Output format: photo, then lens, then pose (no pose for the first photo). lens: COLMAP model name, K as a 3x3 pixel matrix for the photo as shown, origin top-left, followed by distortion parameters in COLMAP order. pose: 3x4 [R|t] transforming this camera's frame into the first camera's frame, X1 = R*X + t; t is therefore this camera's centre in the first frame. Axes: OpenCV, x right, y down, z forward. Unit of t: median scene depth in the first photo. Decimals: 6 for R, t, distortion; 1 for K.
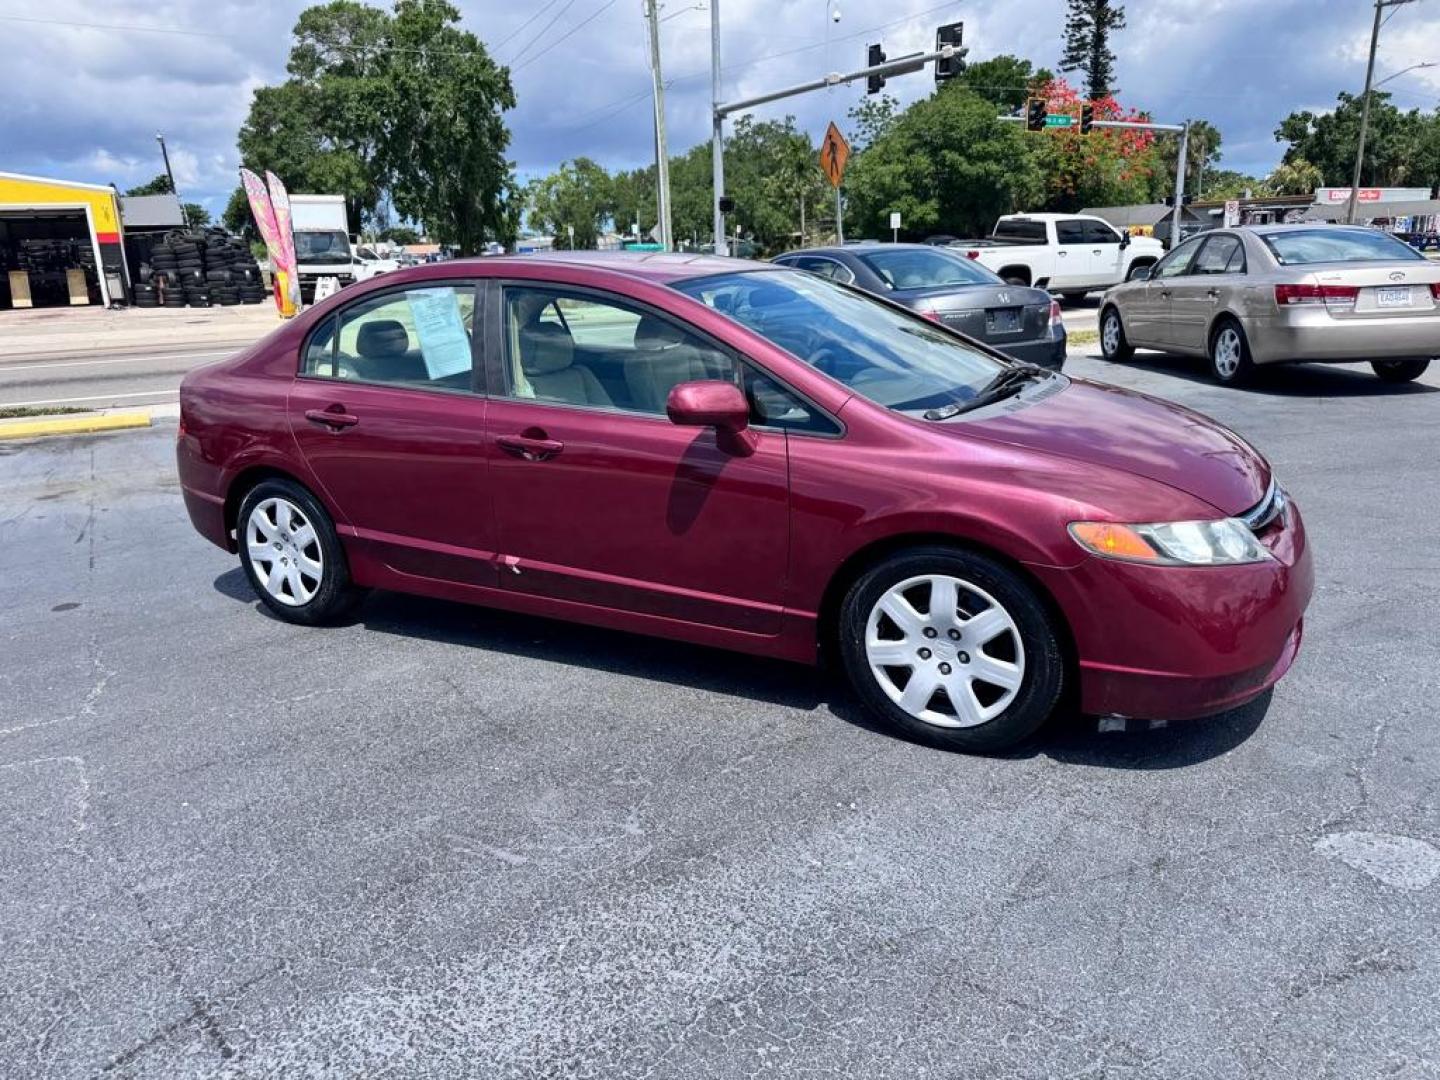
lens RADIAL K [[1033.0, 0, 722.0], [0, 1033.0, 542.7], [0, 0, 1]] dist [0.007205, -0.016360]
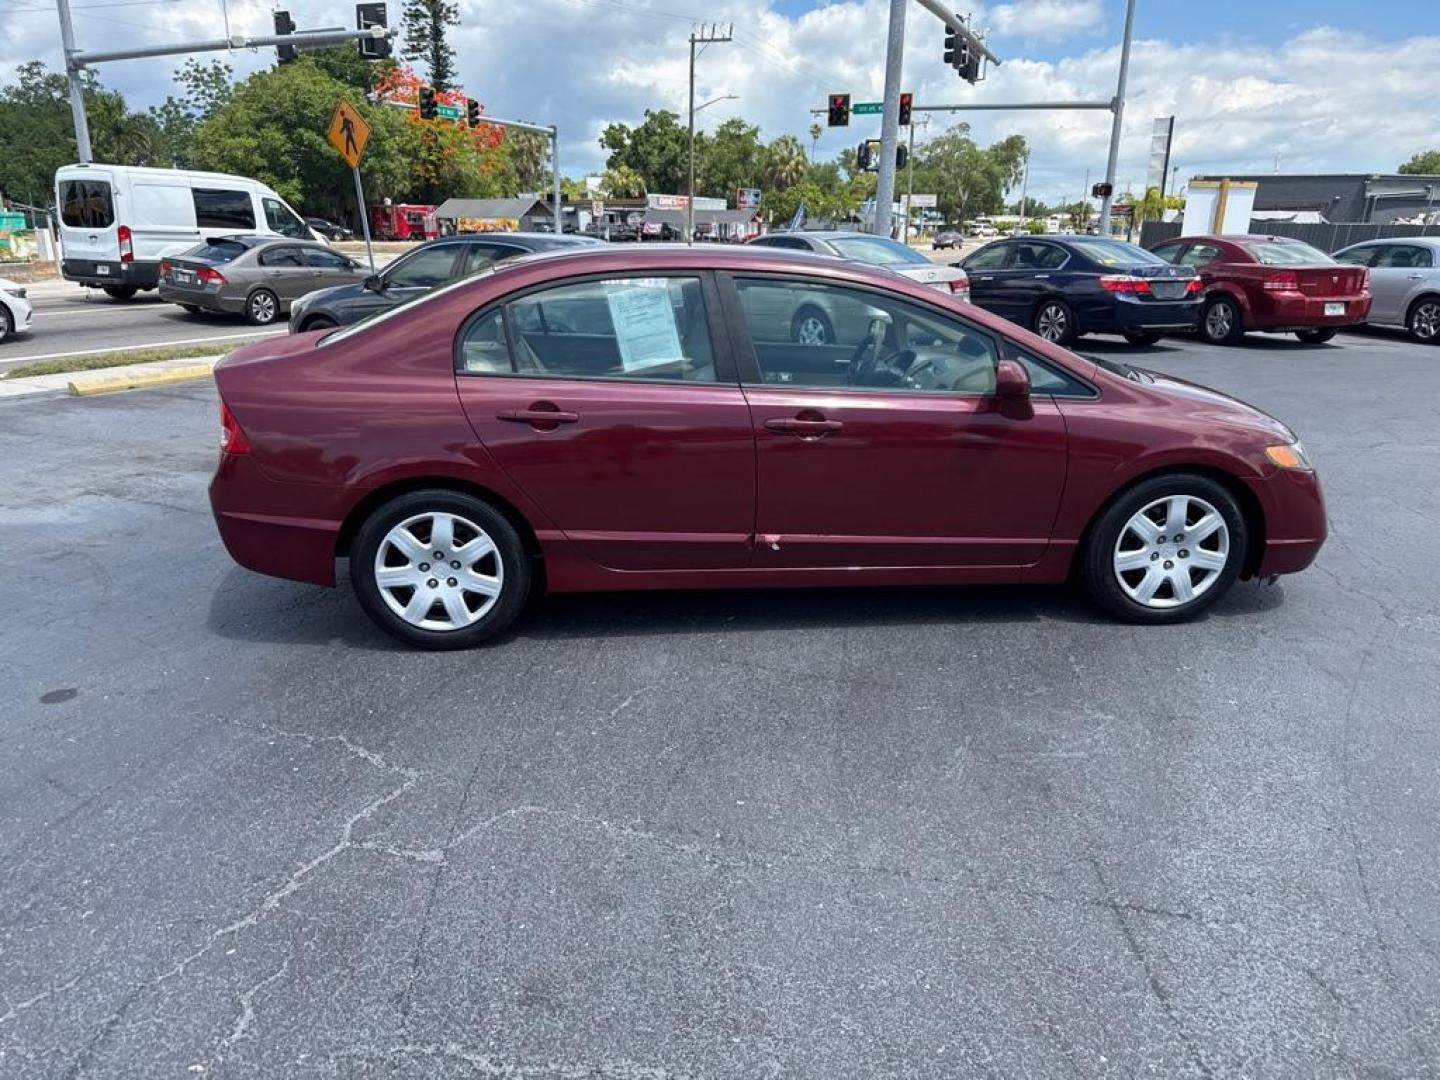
lens RADIAL K [[1033.0, 0, 722.0], [0, 1033.0, 542.7], [0, 0, 1]] dist [0.007205, -0.016360]
pose [[0.822277, -0.123132, 0.555606, -0.308153], [0.116687, 0.992048, 0.047163, -0.012579], [-0.556996, 0.026052, 0.830107, 0.055801]]
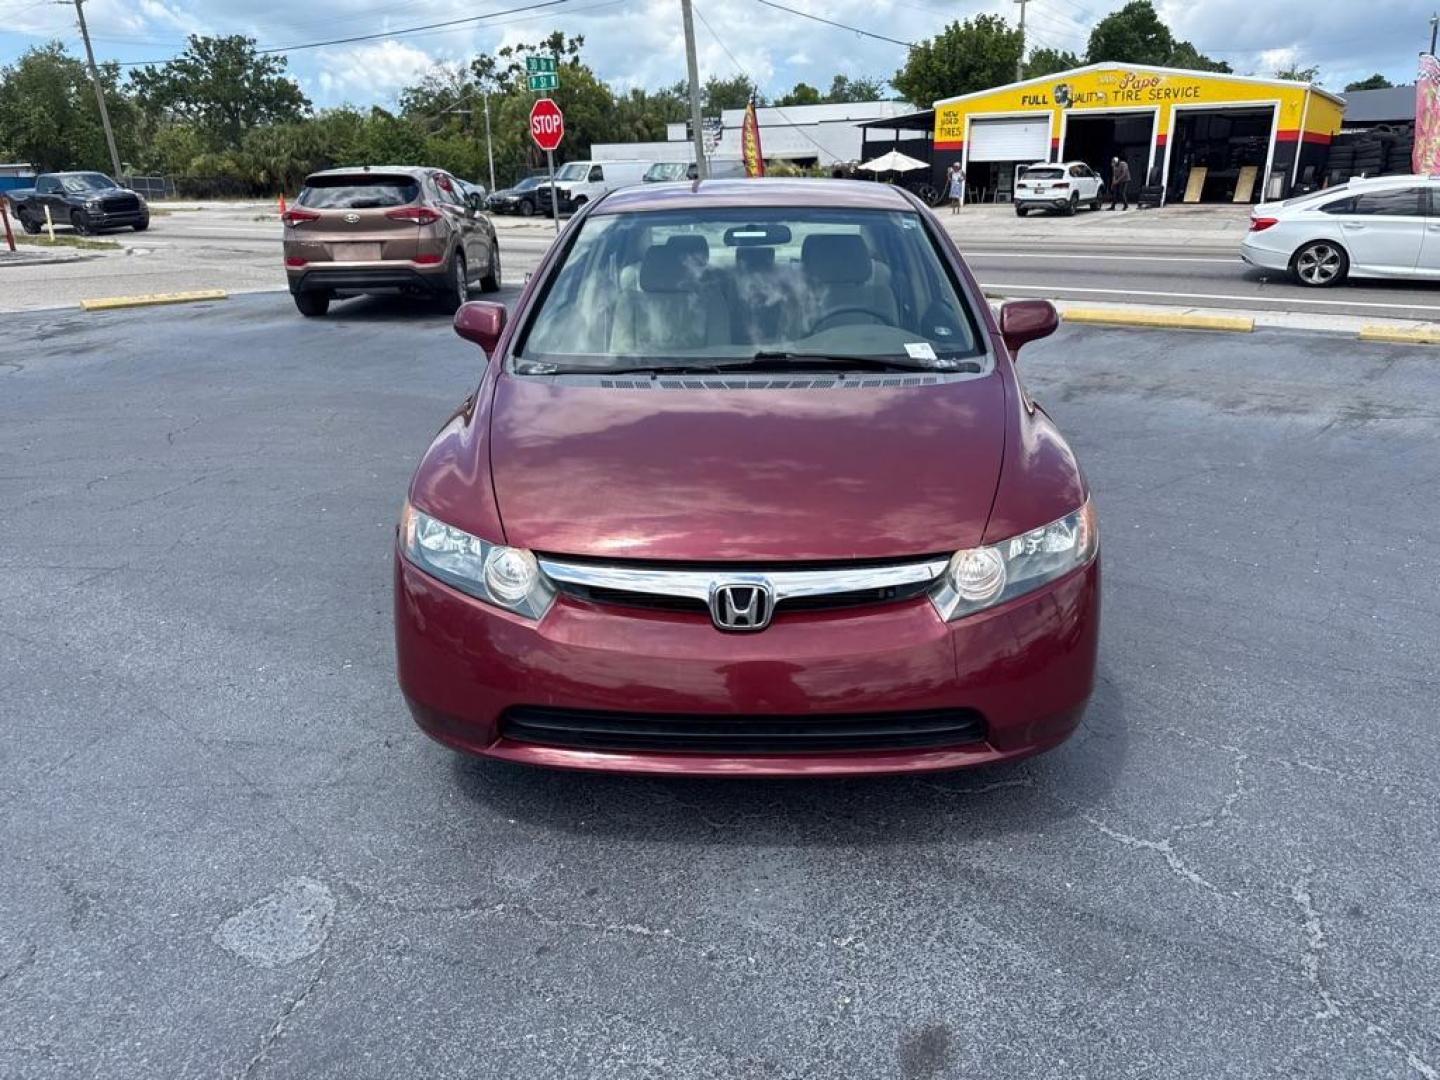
lens RADIAL K [[1032.5, 0, 720.0], [0, 1032.5, 540.0], [0, 0, 1]] dist [-0.003077, -0.003219]
pose [[0.456720, 0.318240, -0.830741, 0.348558], [-0.241028, 0.943164, 0.228796, -0.071636], [0.856337, 0.095736, 0.507466, 0.203262]]
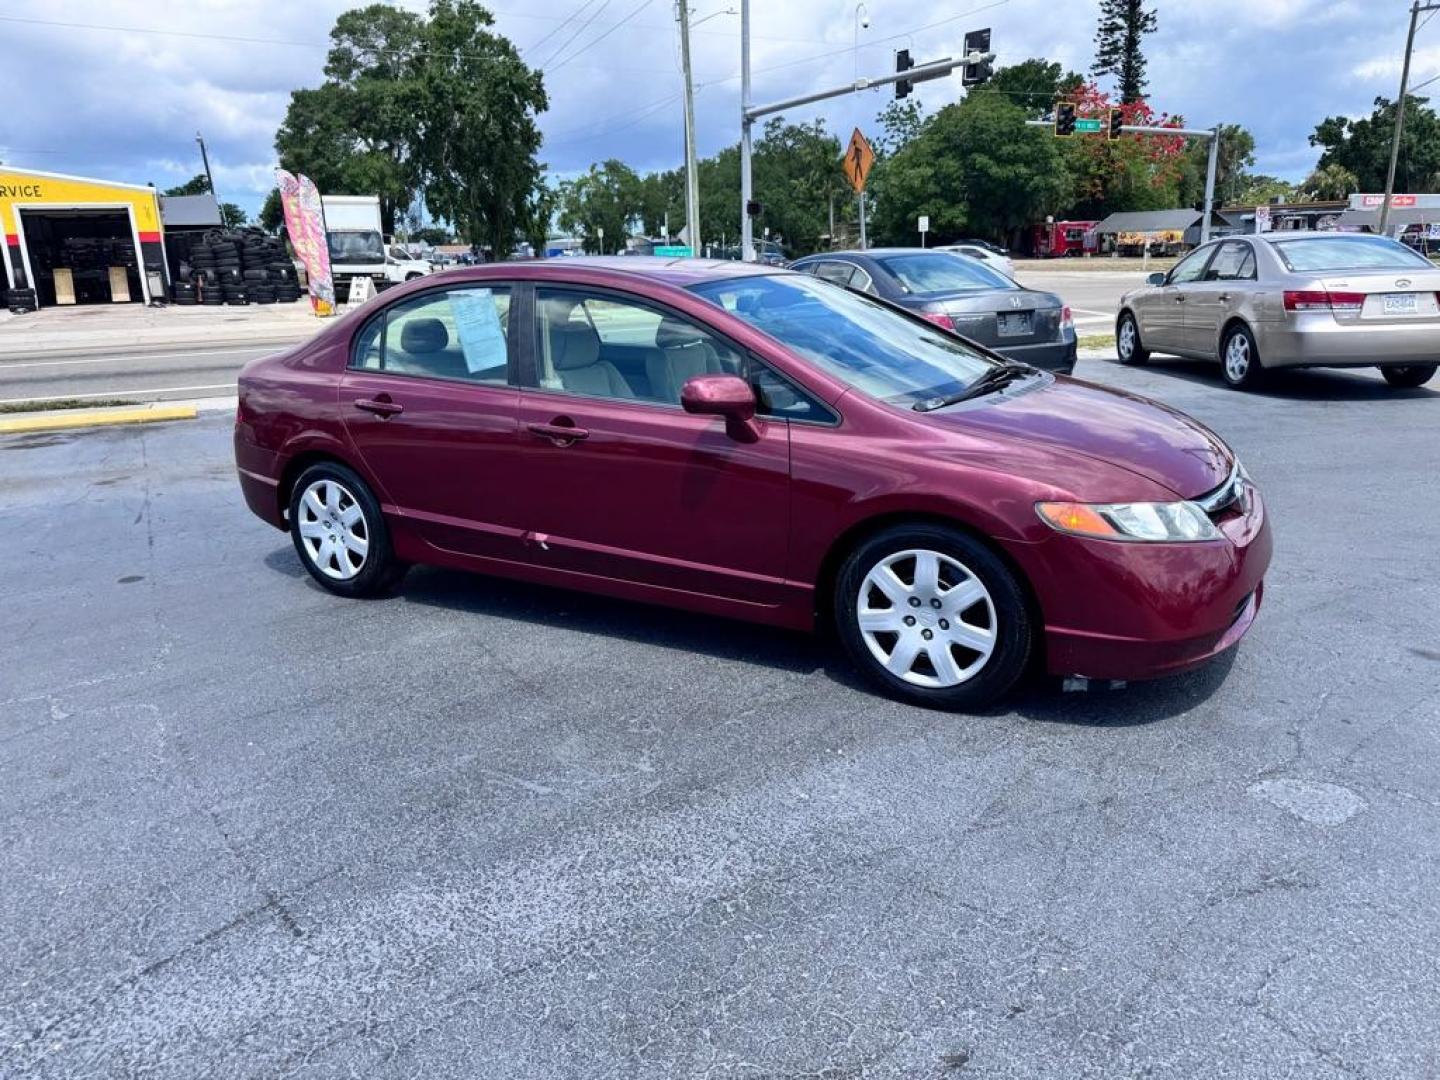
lens RADIAL K [[1033.0, 0, 722.0], [0, 1033.0, 542.7], [0, 0, 1]] dist [0.007205, -0.016360]
pose [[0.999623, 0.013090, -0.024135, 0.006052], [-0.013134, 0.999912, -0.001638, 0.008306], [0.024111, 0.001955, 0.999707, -0.034916]]
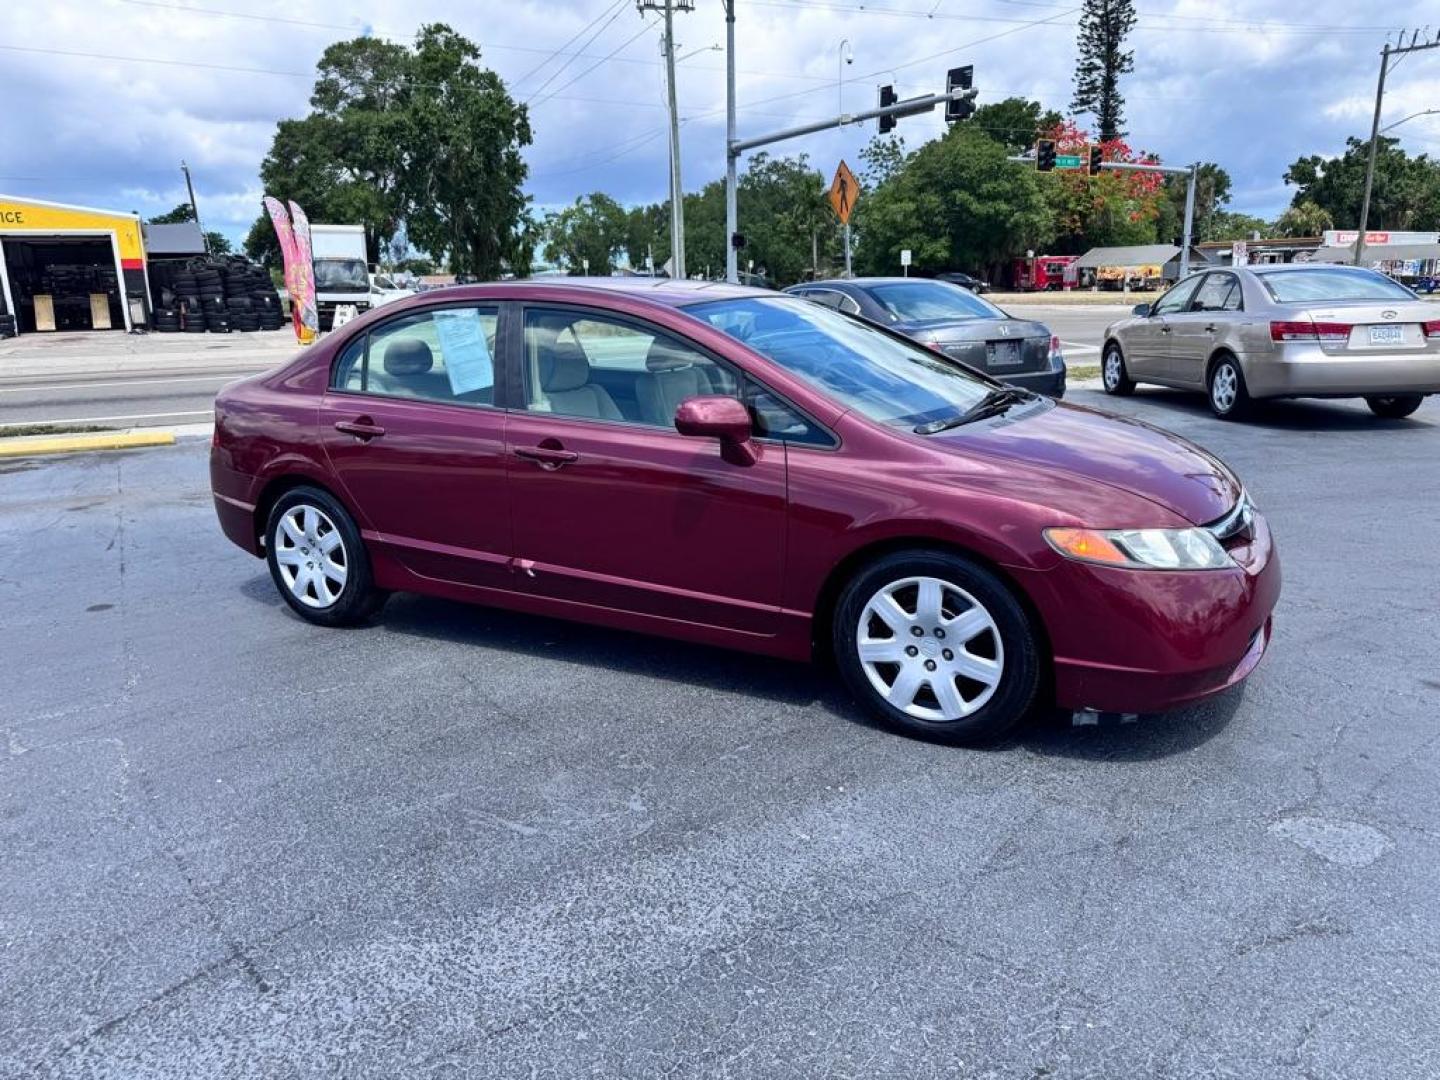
lens RADIAL K [[1033.0, 0, 722.0], [0, 1033.0, 542.7], [0, 0, 1]] dist [0.007205, -0.016360]
pose [[0.999854, 0.014914, -0.008389, 0.002181], [-0.015168, 0.999401, -0.031116, 0.009308], [0.007920, 0.031238, 0.999481, -0.022173]]
